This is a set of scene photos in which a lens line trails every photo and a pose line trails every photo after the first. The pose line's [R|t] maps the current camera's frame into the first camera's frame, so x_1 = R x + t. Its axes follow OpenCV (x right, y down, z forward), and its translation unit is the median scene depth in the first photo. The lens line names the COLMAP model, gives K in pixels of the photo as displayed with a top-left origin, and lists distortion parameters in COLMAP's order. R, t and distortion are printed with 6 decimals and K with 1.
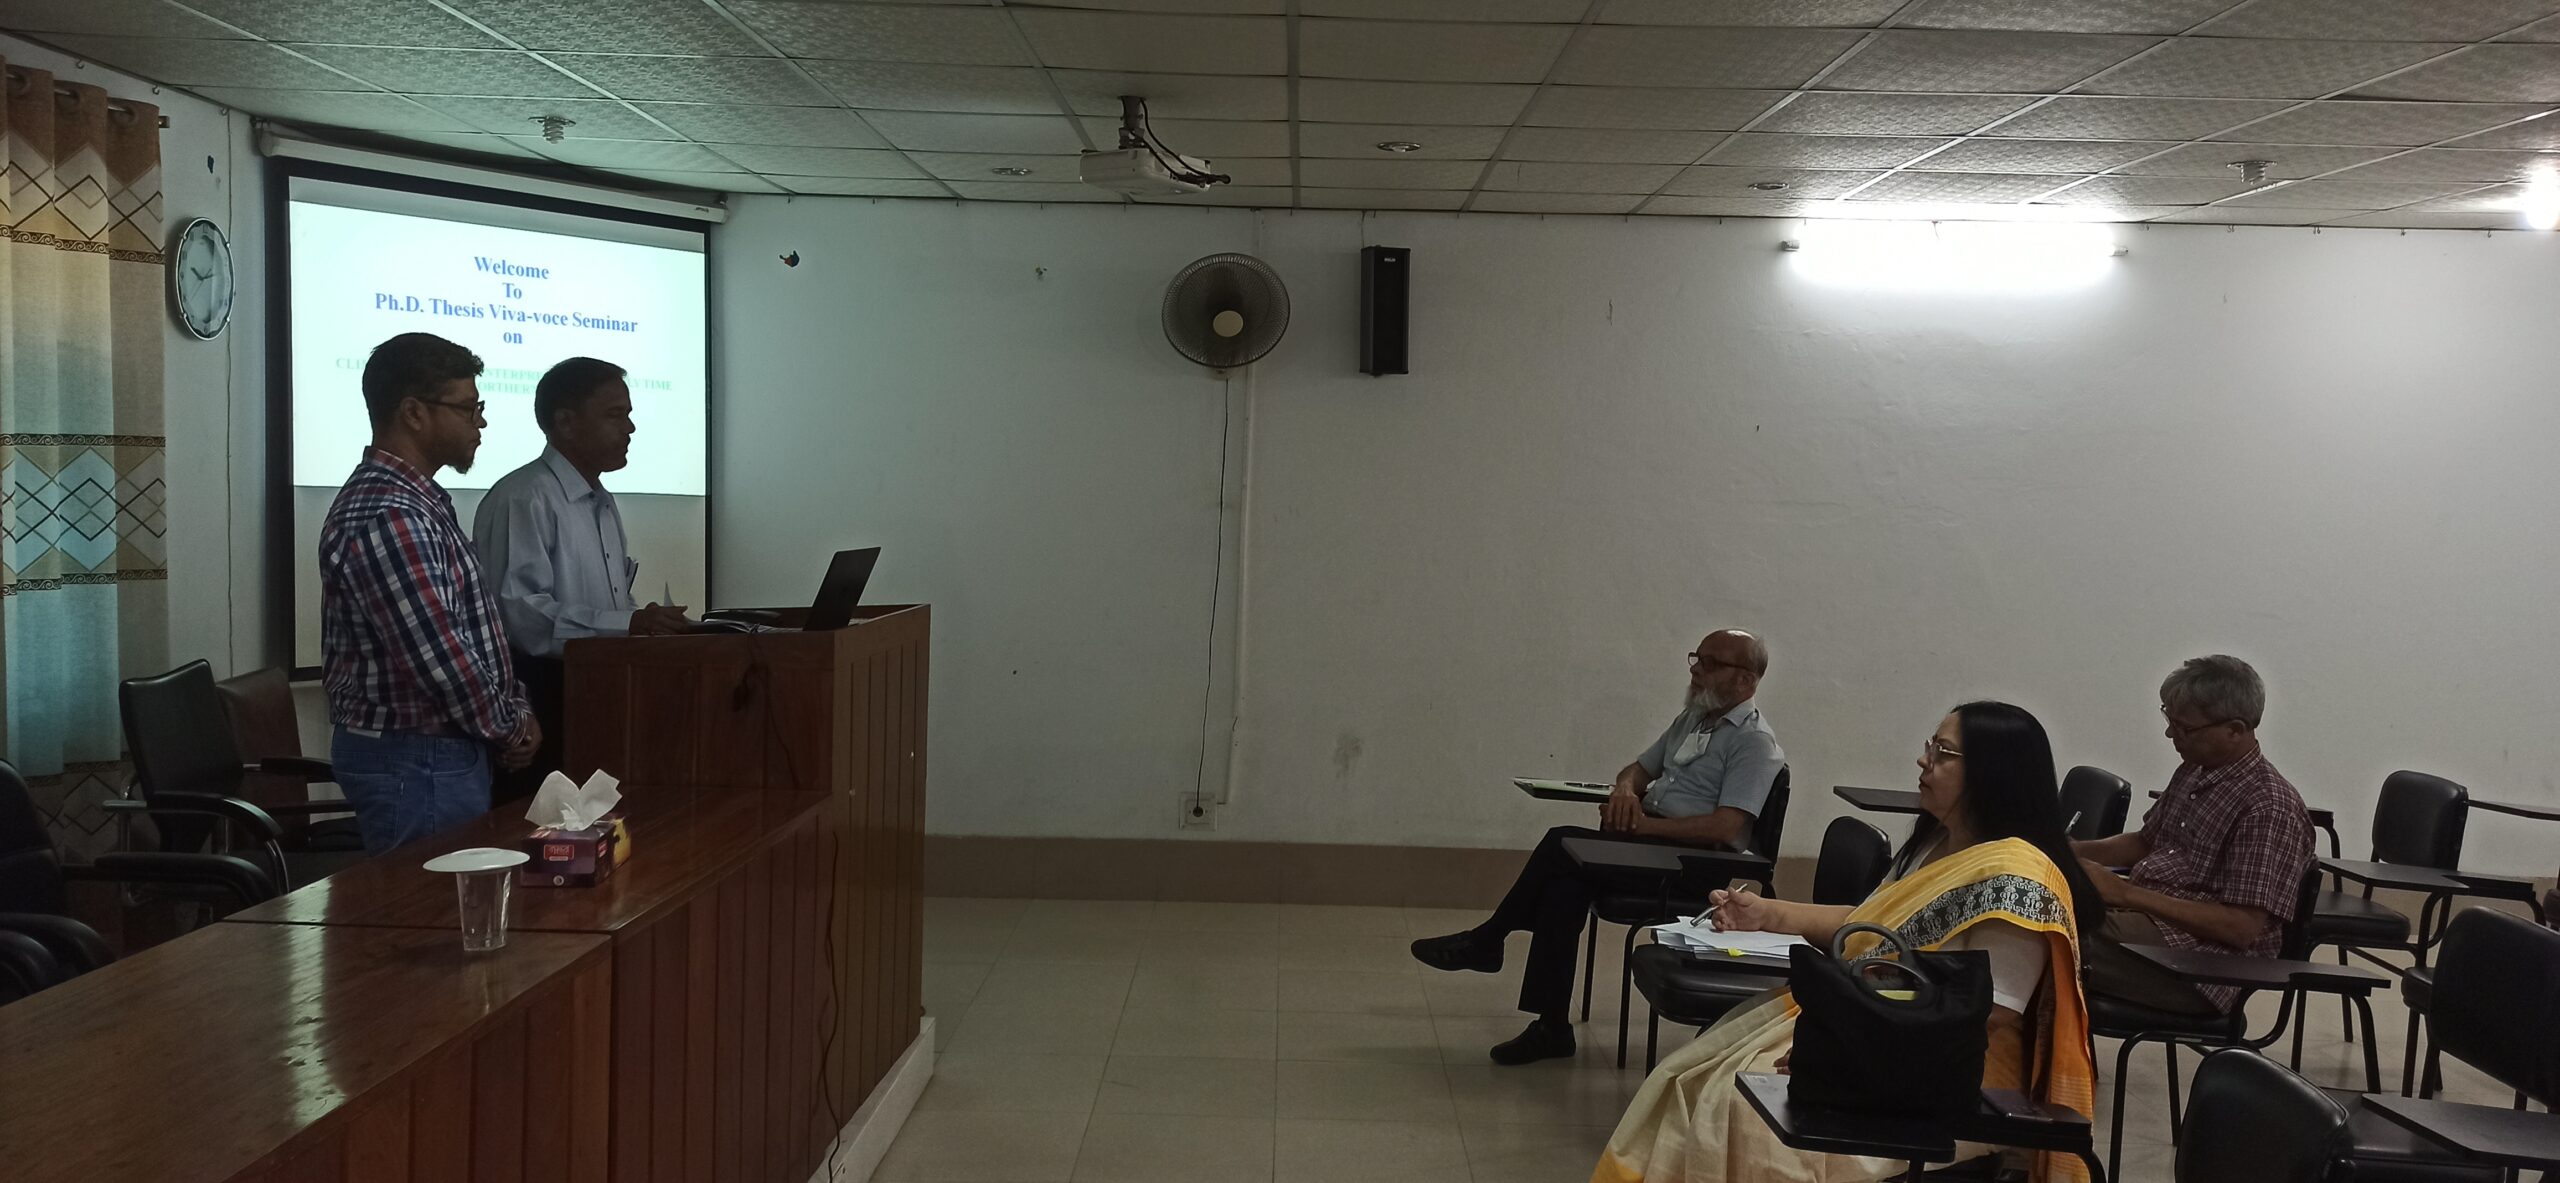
lens RADIAL K [[1880.2, 0, 1284.5], [0, 1880.2, 587.5], [0, 0, 1]] dist [0.062766, -0.052416]
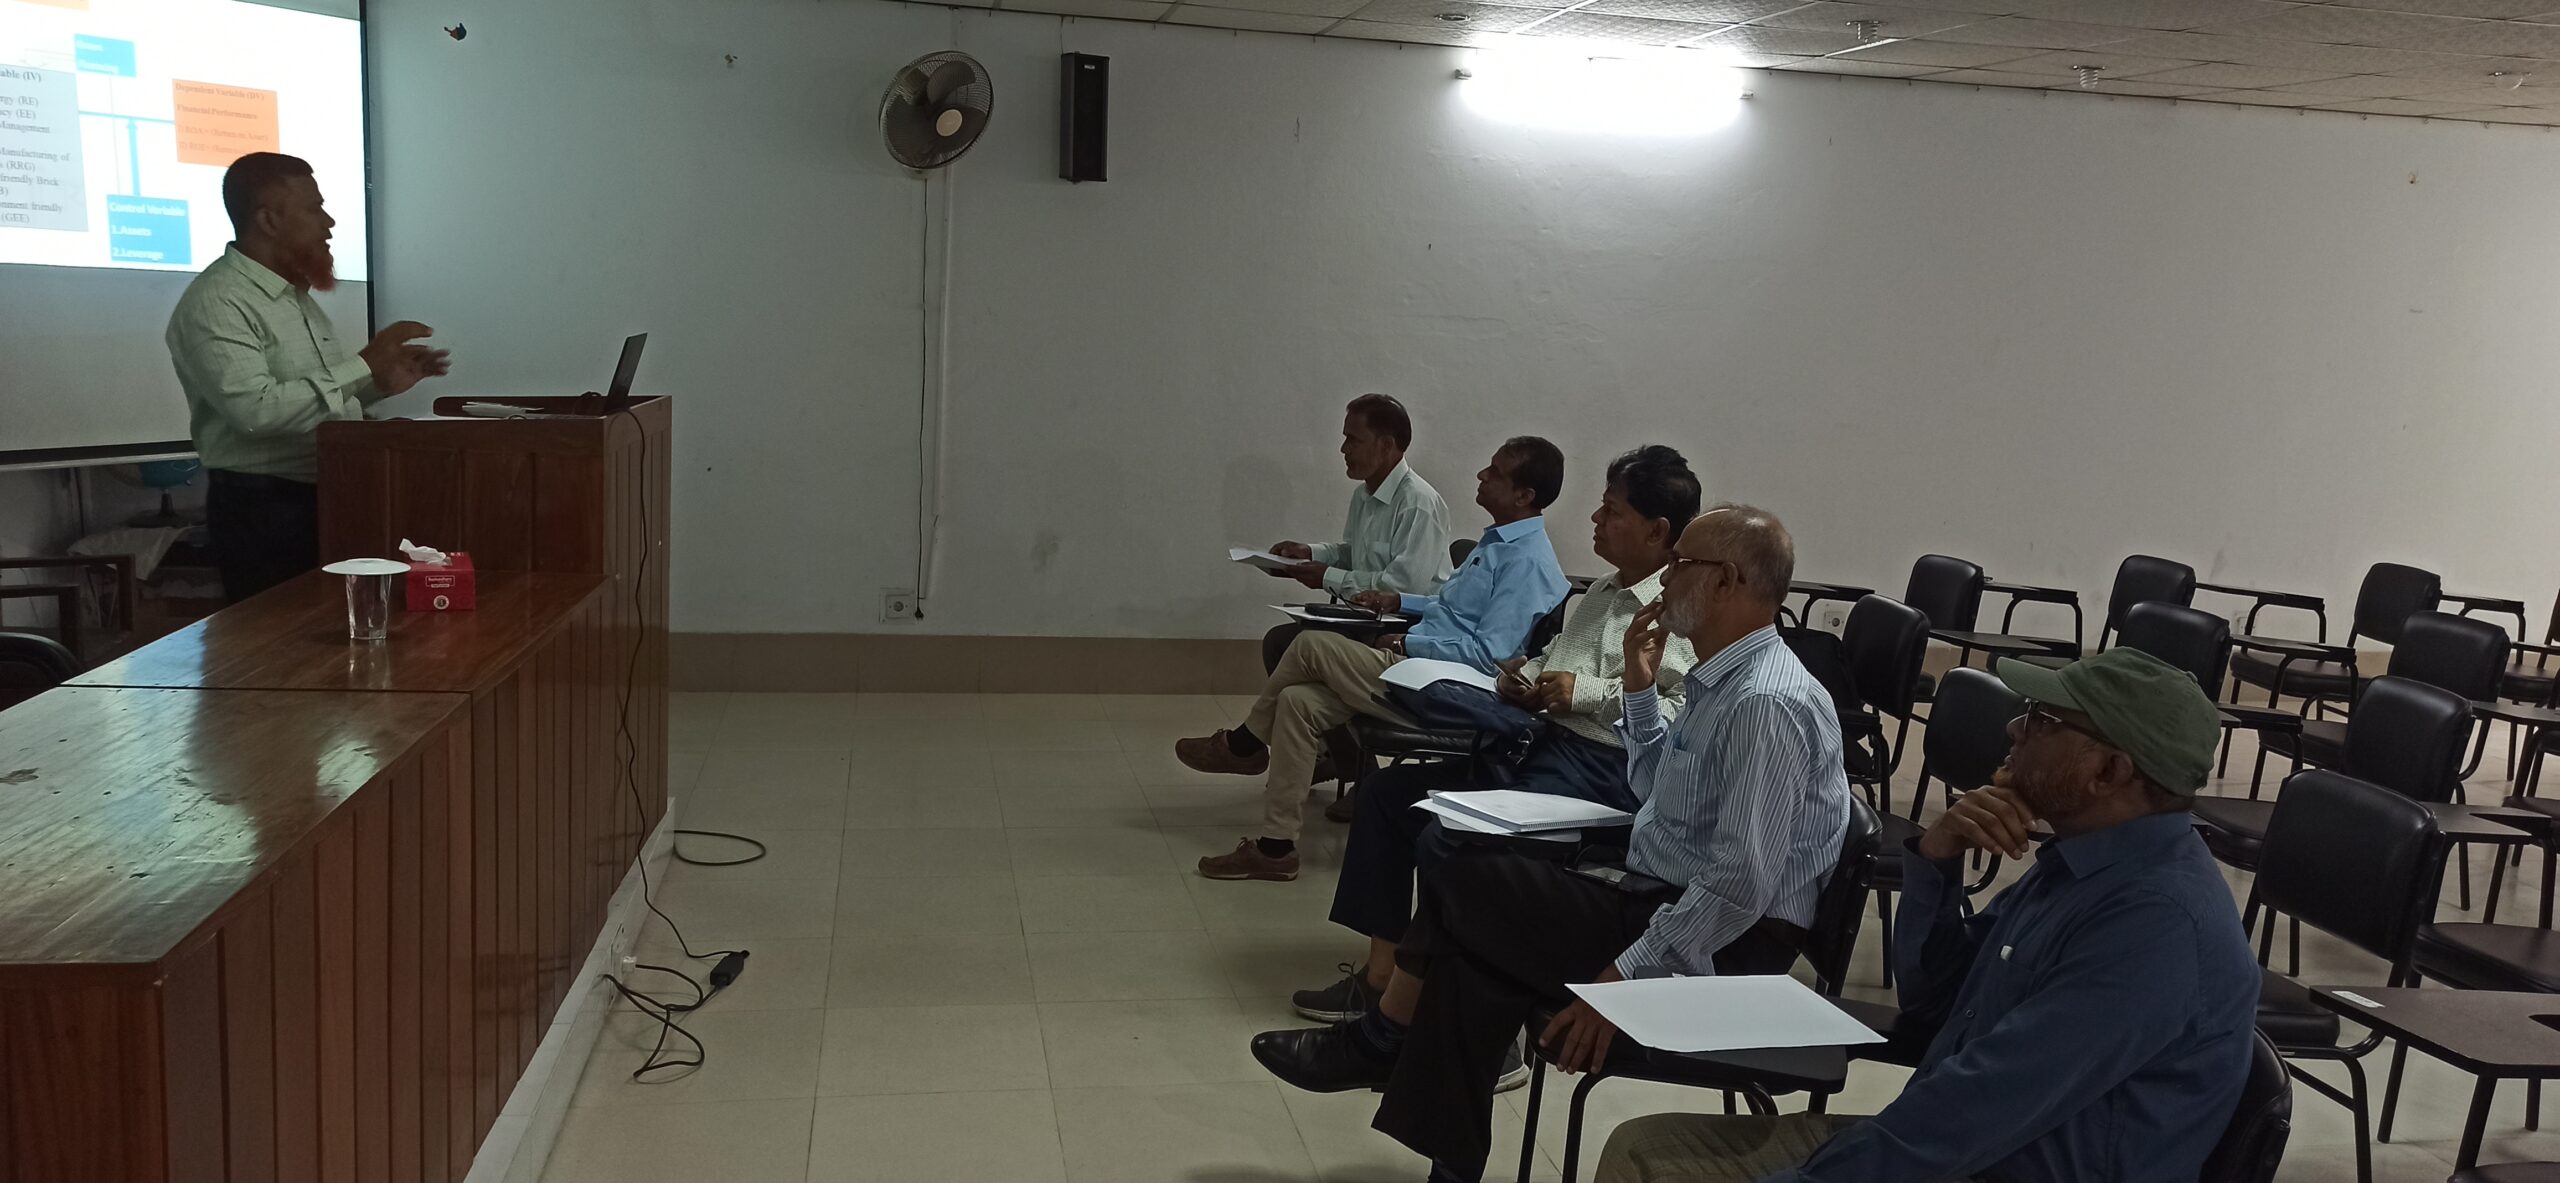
lens RADIAL K [[1880.2, 0, 1284.7], [0, 1880.2, 599.8], [0, 0, 1]] dist [0.062766, -0.052416]
pose [[0.979061, -0.006725, 0.203458, -0.050976], [-0.014849, 0.994432, 0.104326, 0.004833], [-0.203027, -0.105162, 0.973510, -0.050772]]
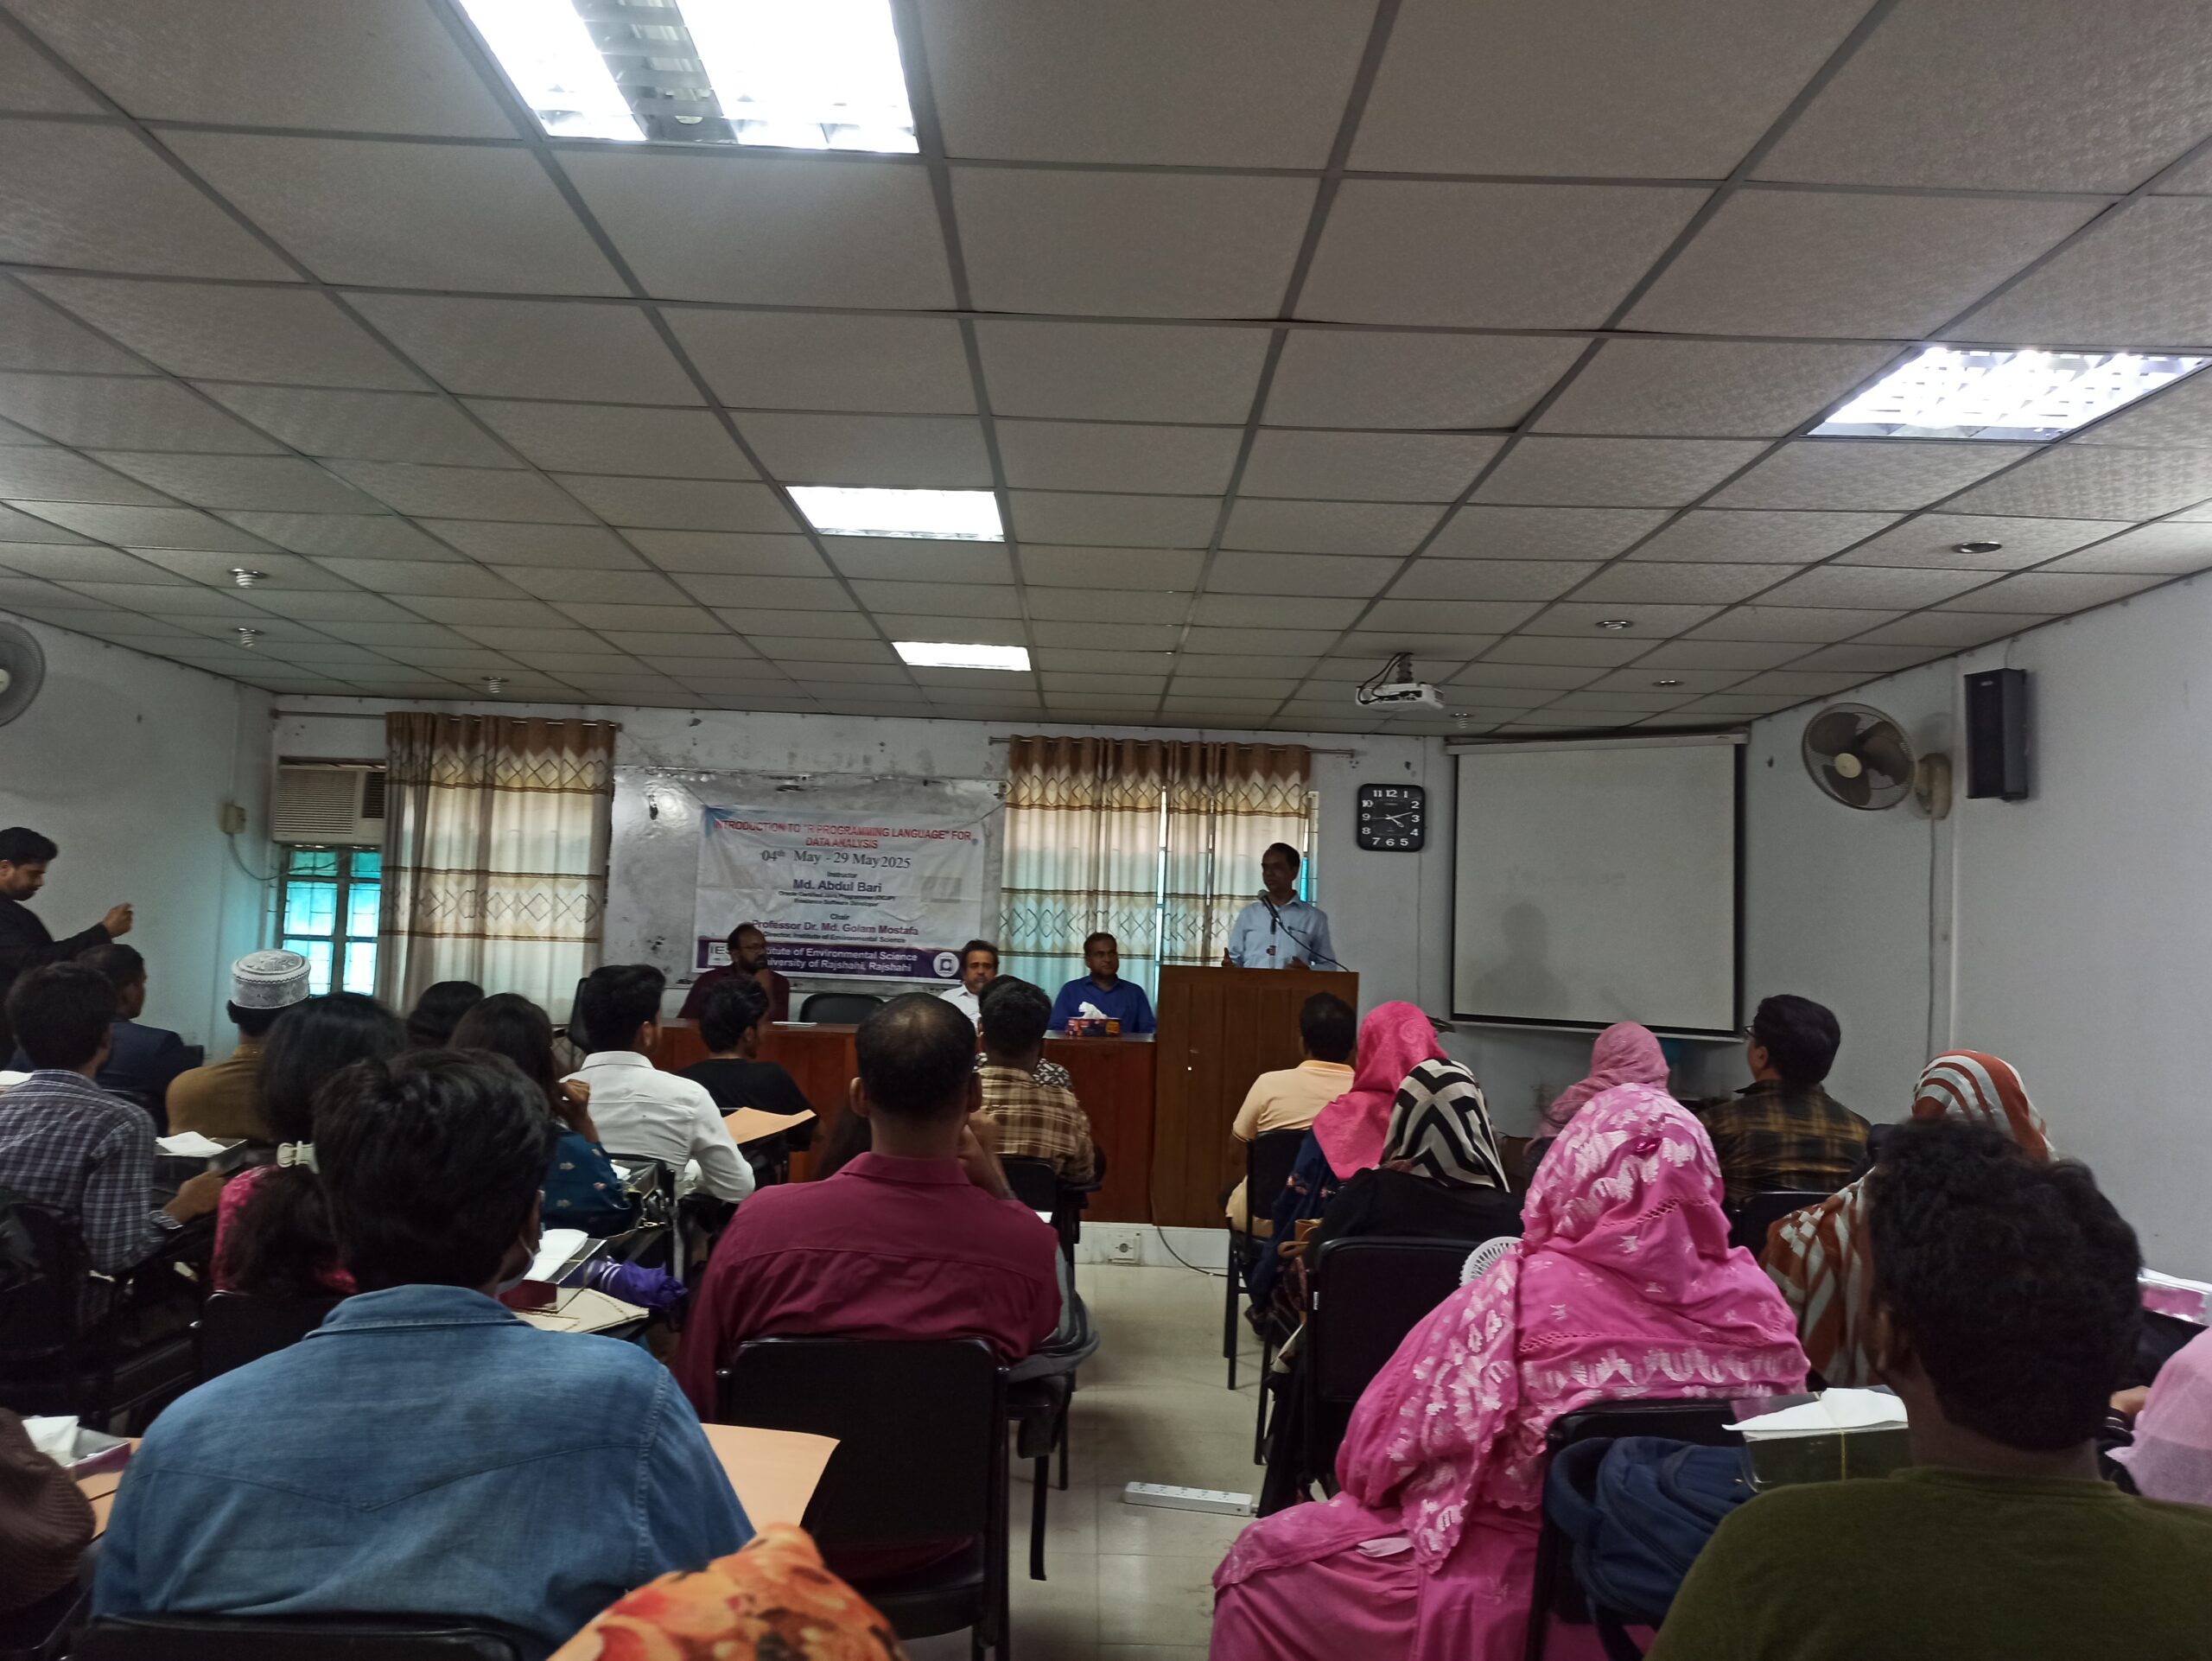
lens RADIAL K [[1629.3, 0, 1111.1], [0, 1629.3, 834.3], [0, 0, 1]] dist [0.060919, -0.049831]
pose [[0.019970, -0.087805, -0.995938, 0.905320], [-0.096710, 0.991295, -0.089335, 0.027127], [0.995112, 0.098101, 0.011305, 0.537122]]
